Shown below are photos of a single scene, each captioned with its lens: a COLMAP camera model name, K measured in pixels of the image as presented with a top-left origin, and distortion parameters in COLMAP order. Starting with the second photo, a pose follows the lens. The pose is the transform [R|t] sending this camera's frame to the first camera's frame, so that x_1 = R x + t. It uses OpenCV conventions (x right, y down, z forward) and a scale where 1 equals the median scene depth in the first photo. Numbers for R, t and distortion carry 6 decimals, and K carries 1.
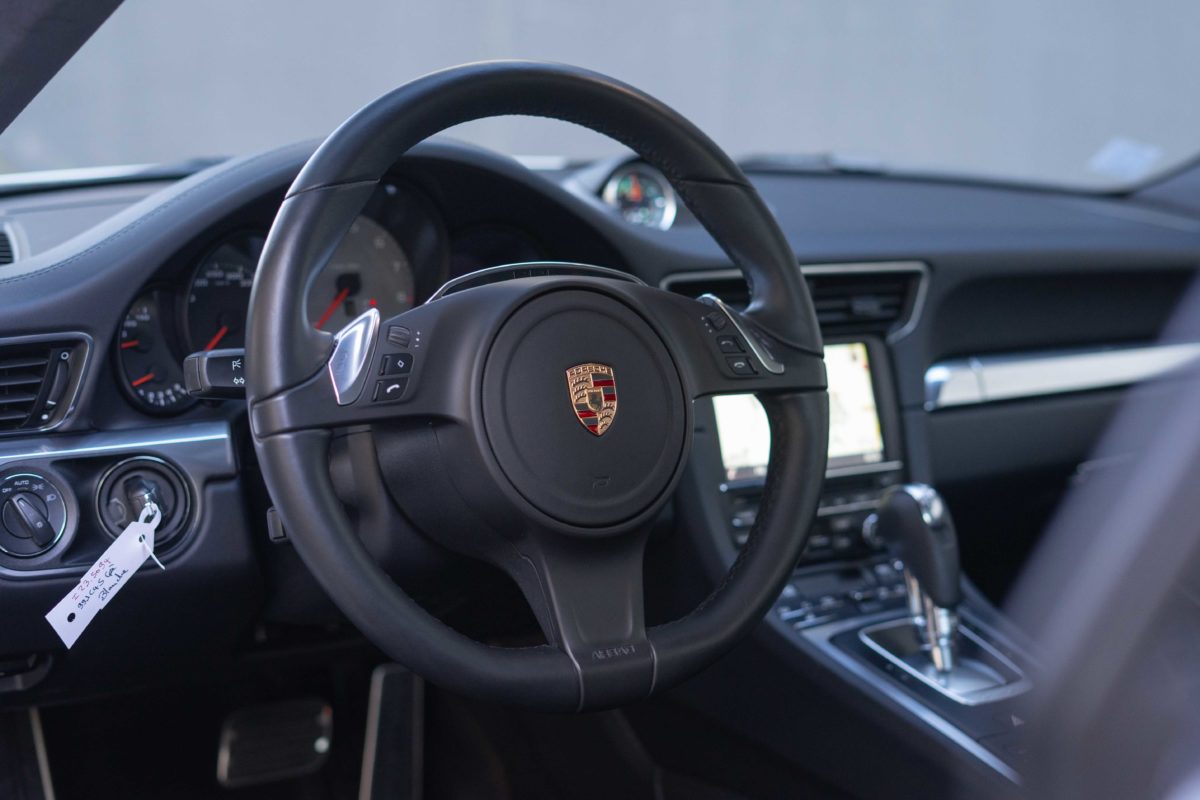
lens RADIAL K [[1865.8, 0, 600.0], [0, 1865.8, 400.0], [0, 0, 1]] dist [-0.020170, -0.032491]
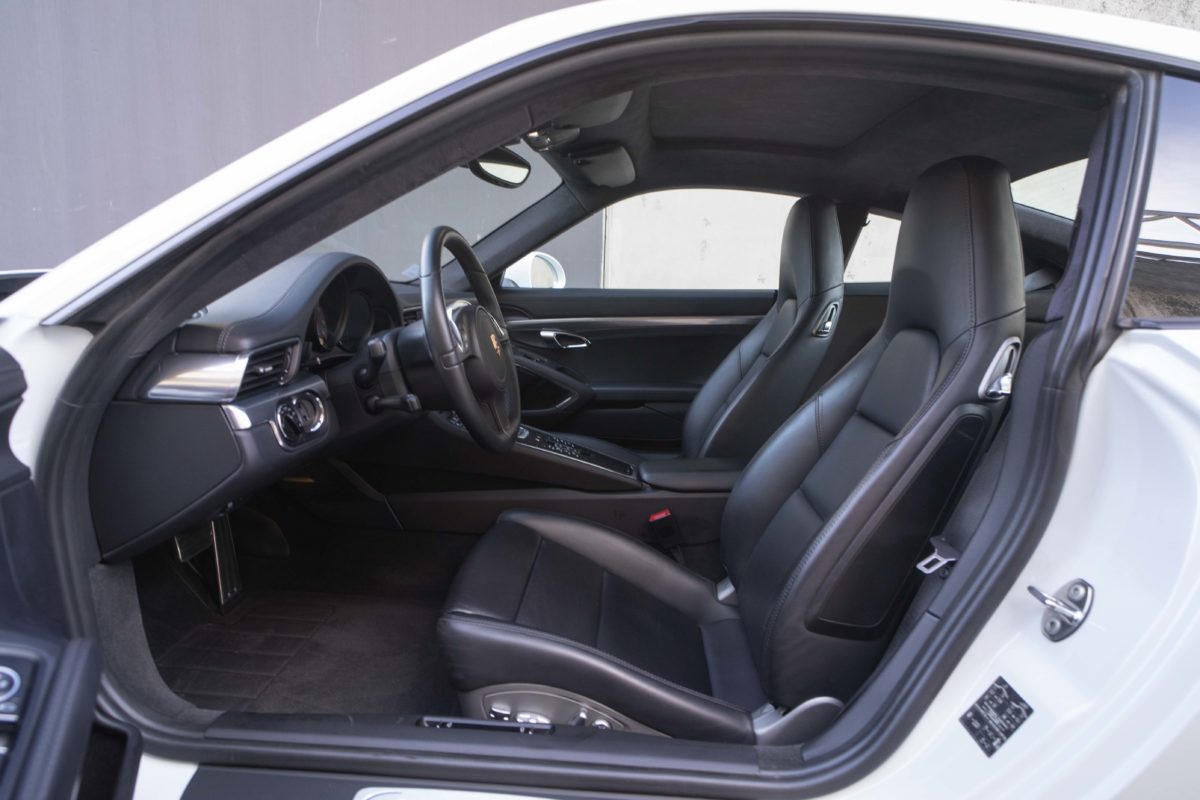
lens RADIAL K [[656.6, 0, 600.0], [0, 656.6, 400.0], [0, 0, 1]] dist [-0.000053, -0.000520]
pose [[0.604710, -0.148239, 0.782528, -0.680259], [0.105667, 0.988773, 0.105653, -0.008177], [-0.789405, 0.018798, 0.613585, 0.226544]]
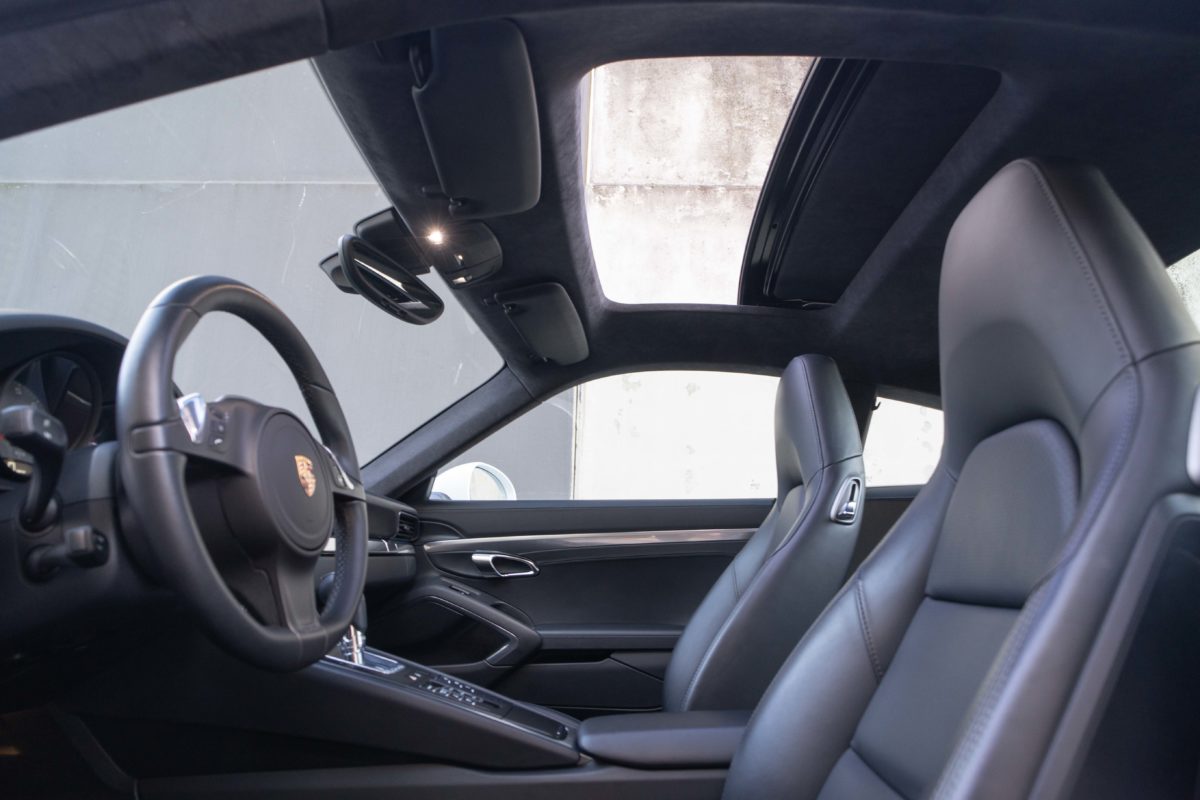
lens RADIAL K [[676.0, 0, 600.0], [0, 676.0, 400.0], [0, 0, 1]] dist [-0.000561, 0.000554]
pose [[0.601392, 0.189112, 0.776250, -0.319062], [0.110033, 0.942720, -0.314915, 0.159082], [-0.791341, 0.274801, 0.546135, 0.396014]]
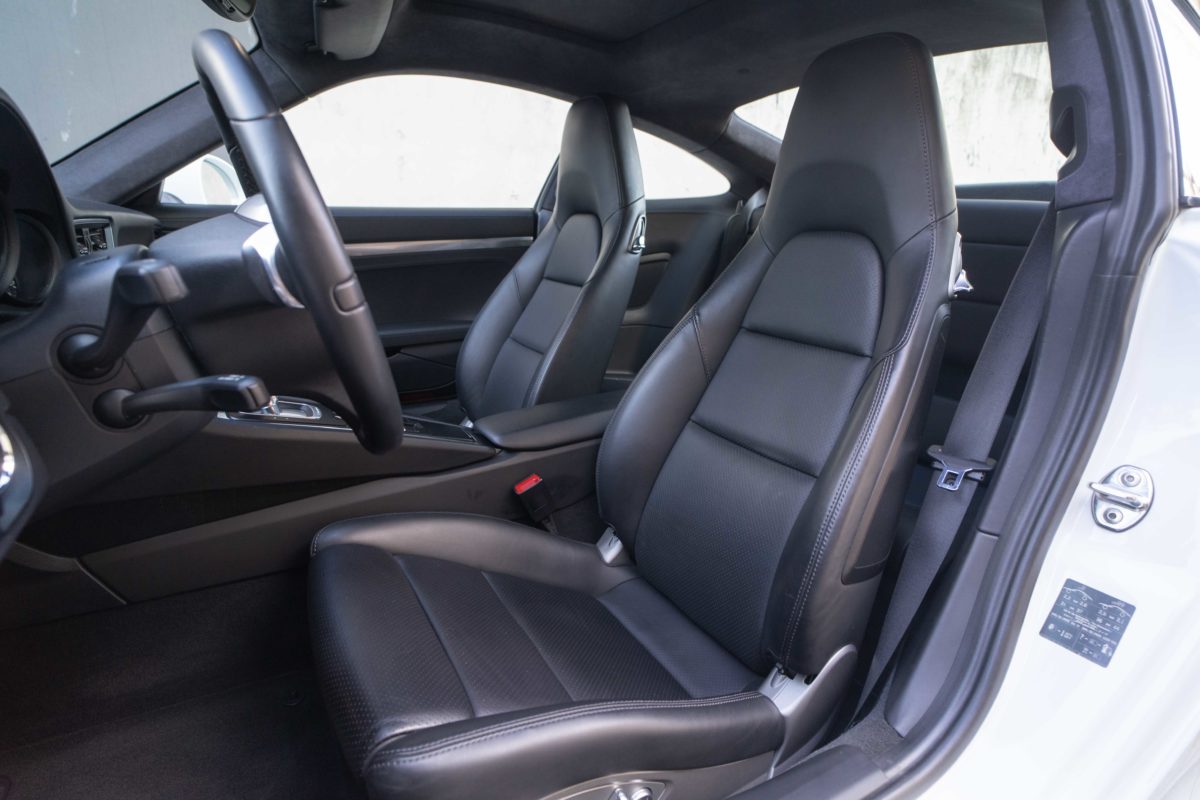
lens RADIAL K [[617.8, 0, 600.0], [0, 617.8, 400.0], [0, 0, 1]] dist [-0.000938, 0.000512]
pose [[0.069933, -0.288033, 0.955064, -0.524759], [0.131089, 0.951759, 0.277437, -0.015903], [-0.988901, 0.105796, 0.104318, 0.680217]]
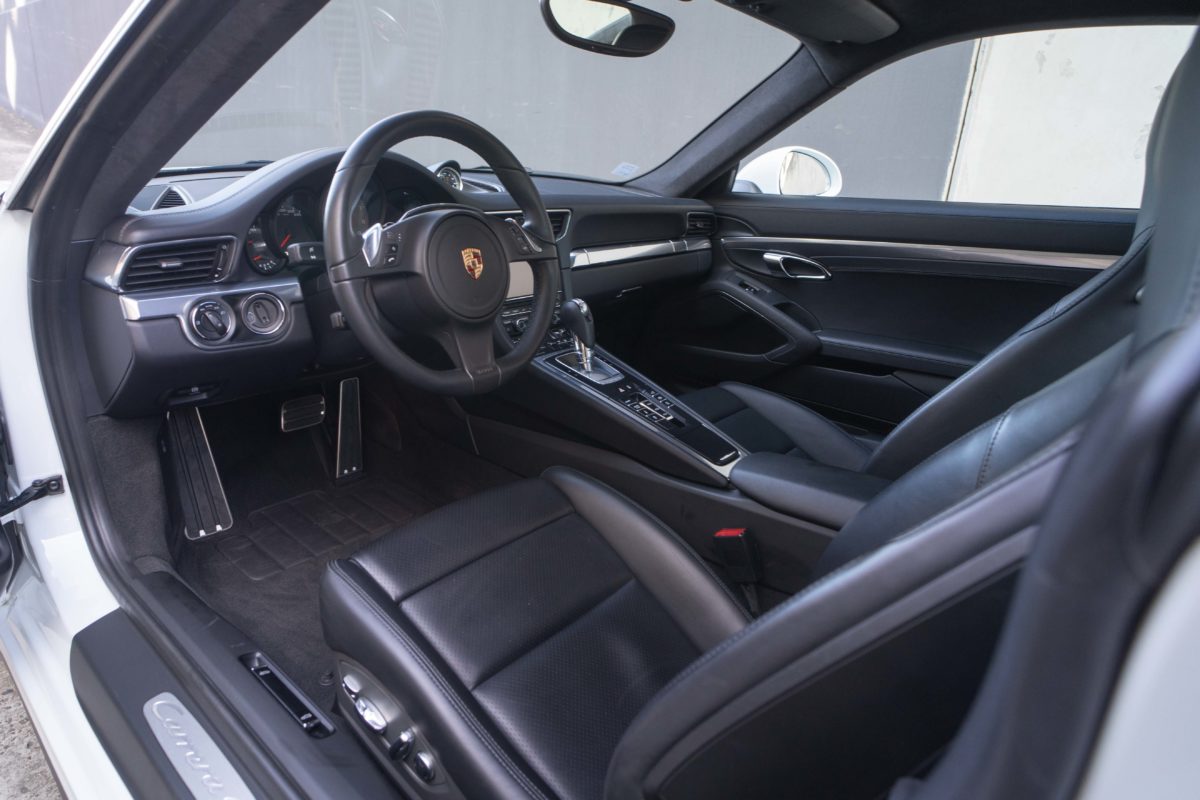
lens RADIAL K [[696.9, 0, 522.7], [0, 696.9, 383.2], [0, 0, 1]] dist [-0.003959, 0.000299]
pose [[0.976029, -0.048420, 0.212185, -0.126696], [0.013857, 0.986785, 0.161439, 0.006683], [-0.217198, -0.154629, 0.963802, 0.115470]]
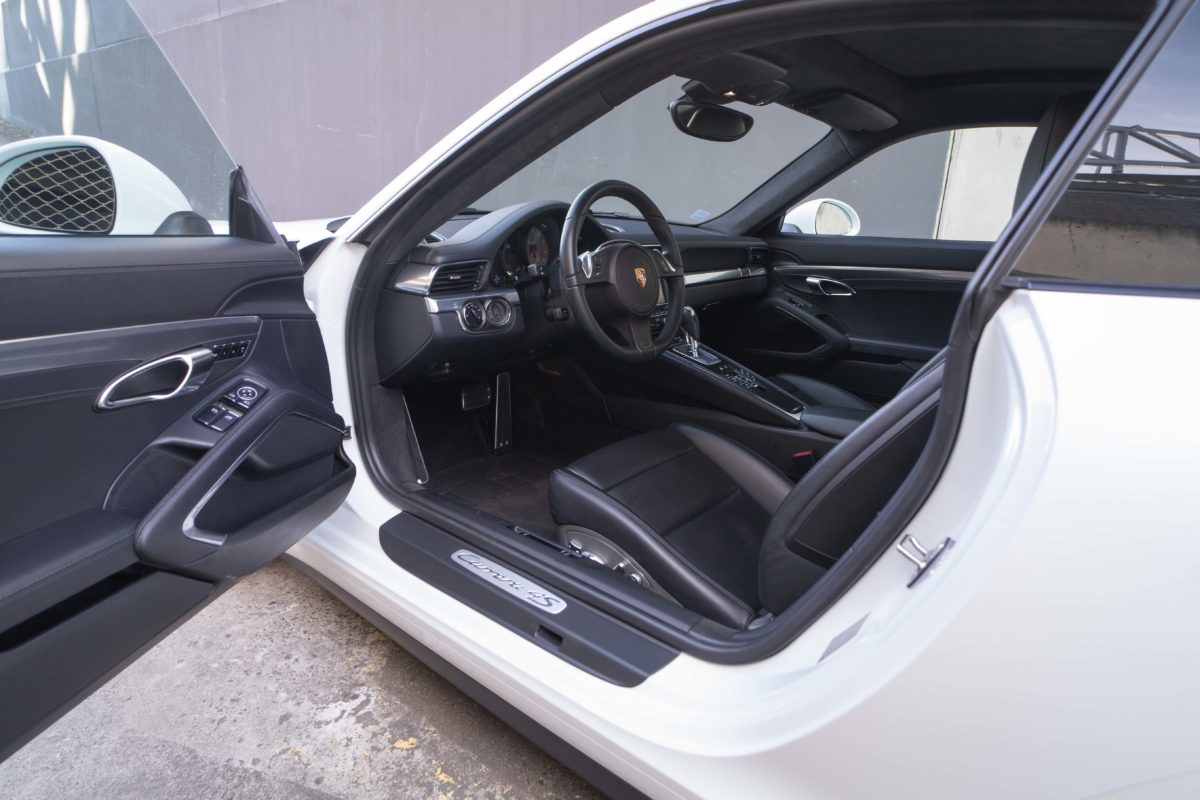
lens RADIAL K [[675.1, 0, 612.4], [0, 675.1, 396.3], [0, 0, 1]] dist [-0.002480, -0.000851]
pose [[0.953277, -0.059972, 0.296084, -0.432105], [0.020409, 0.990643, 0.134947, 0.046763], [-0.301406, -0.122599, 0.945581, -0.240546]]
